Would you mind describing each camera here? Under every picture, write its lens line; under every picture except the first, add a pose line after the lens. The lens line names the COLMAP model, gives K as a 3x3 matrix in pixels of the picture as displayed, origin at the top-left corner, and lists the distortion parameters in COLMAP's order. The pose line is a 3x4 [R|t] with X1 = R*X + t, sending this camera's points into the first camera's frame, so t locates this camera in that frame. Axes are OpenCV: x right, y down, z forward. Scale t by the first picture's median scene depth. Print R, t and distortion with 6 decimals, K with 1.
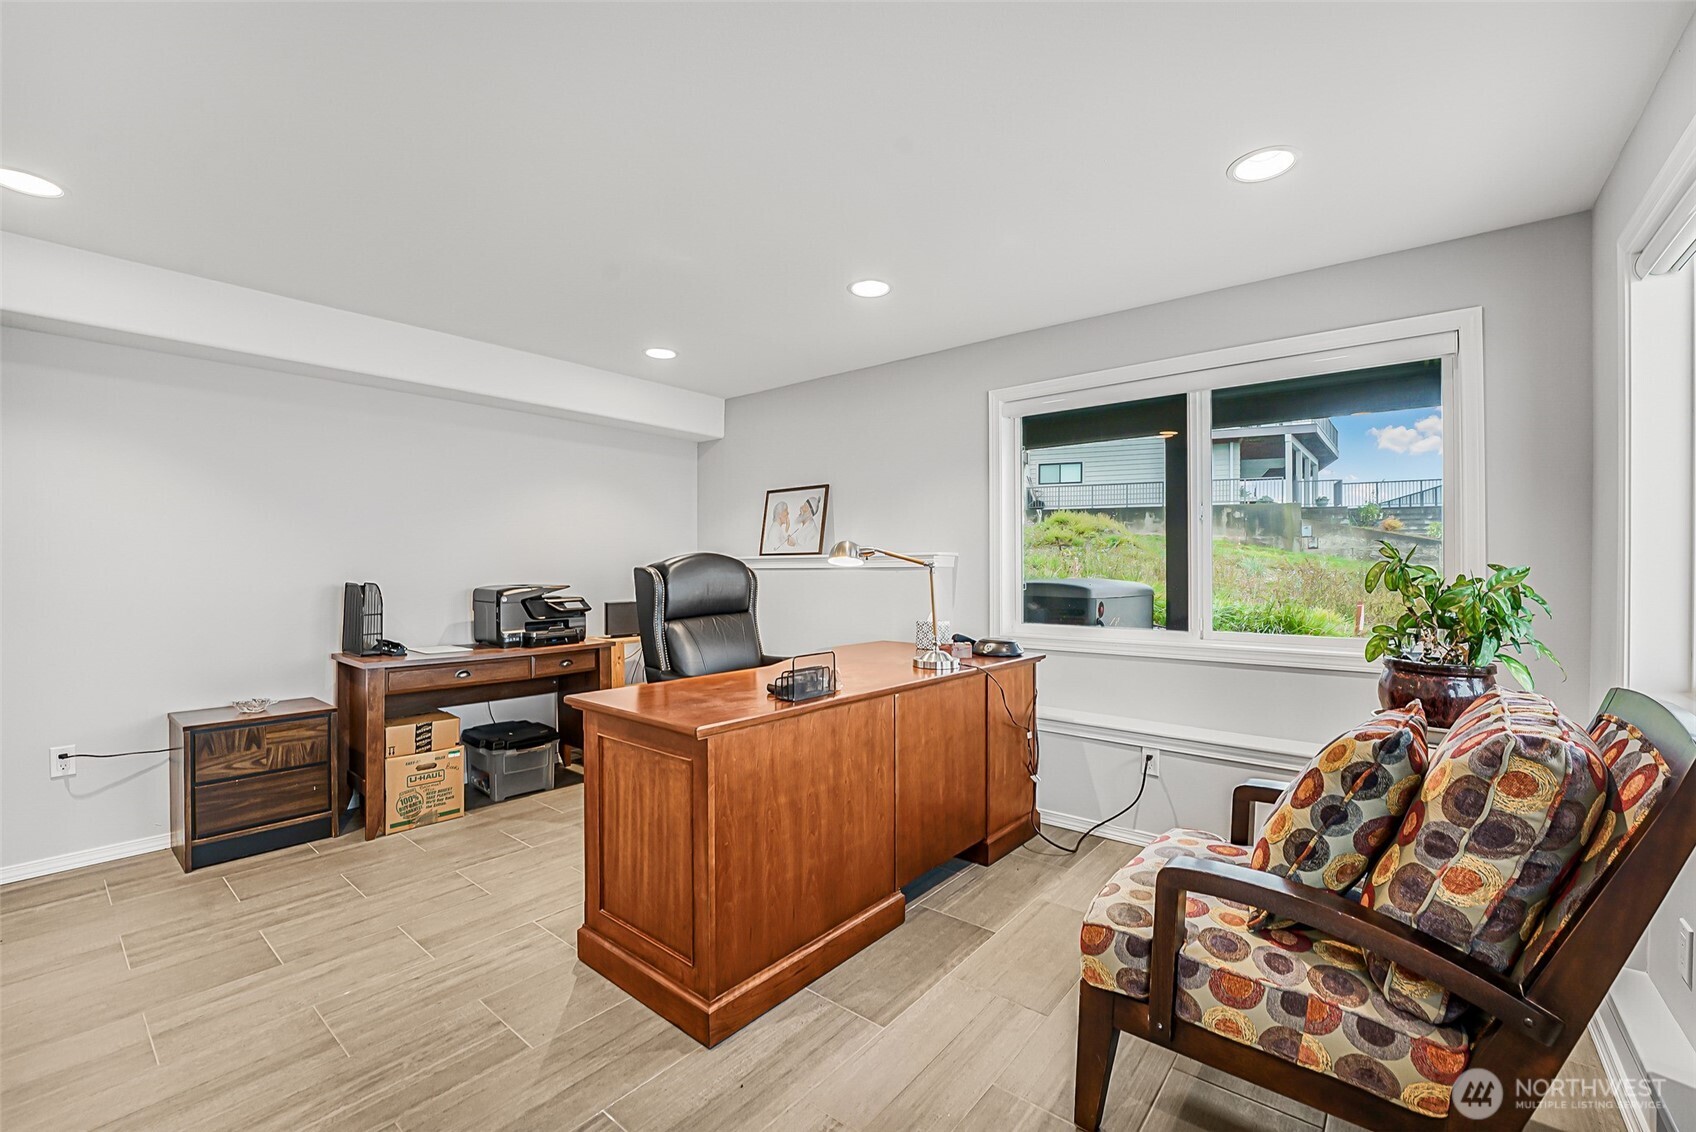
lens RADIAL K [[703.2, 0, 851.8], [0, 703.2, 576.1], [0, 0, 1]] dist [-0.030819, 0.004769]
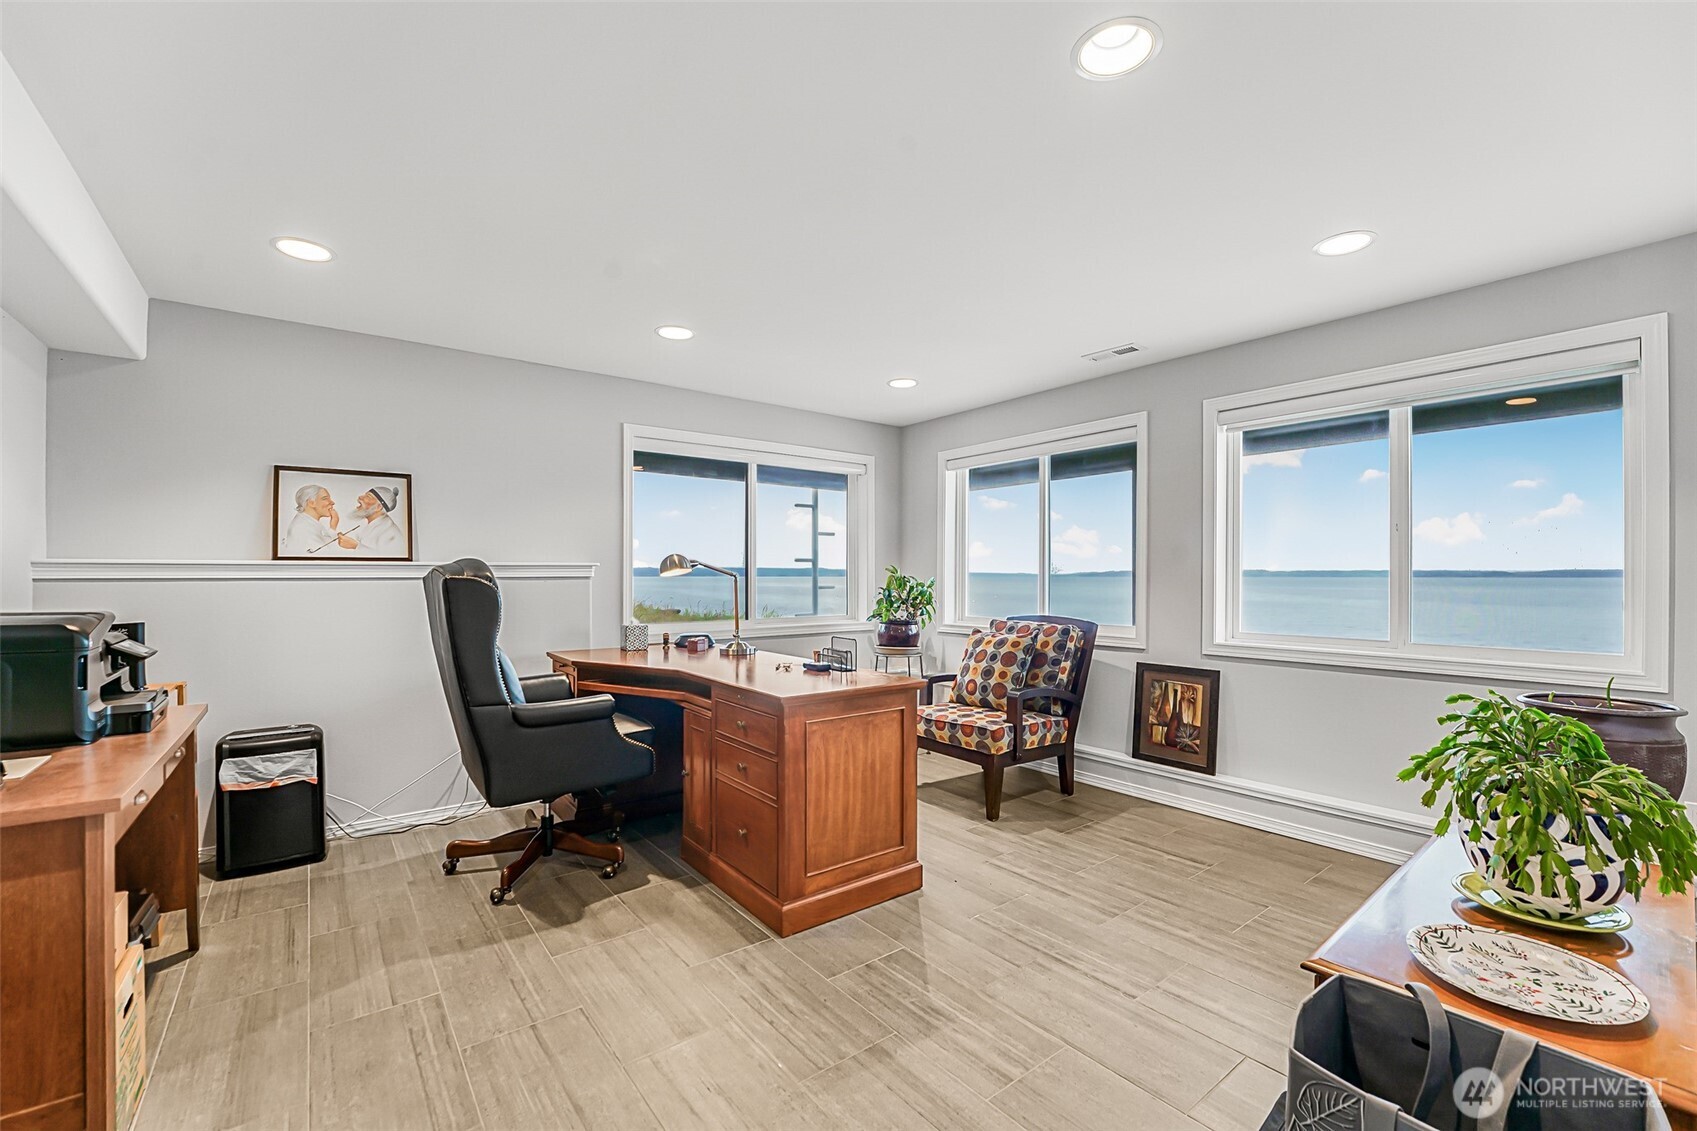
lens RADIAL K [[703.6, 0, 852.3], [0, 703.6, 575.6], [0, 0, 1]] dist [-0.030819, 0.004769]
pose [[0.228177, 0.001932, 0.973618, -1.539001], [0.009228, 0.999949, -0.004147, -0.011599], [-0.973576, 0.009931, 0.228148, 0.686137]]
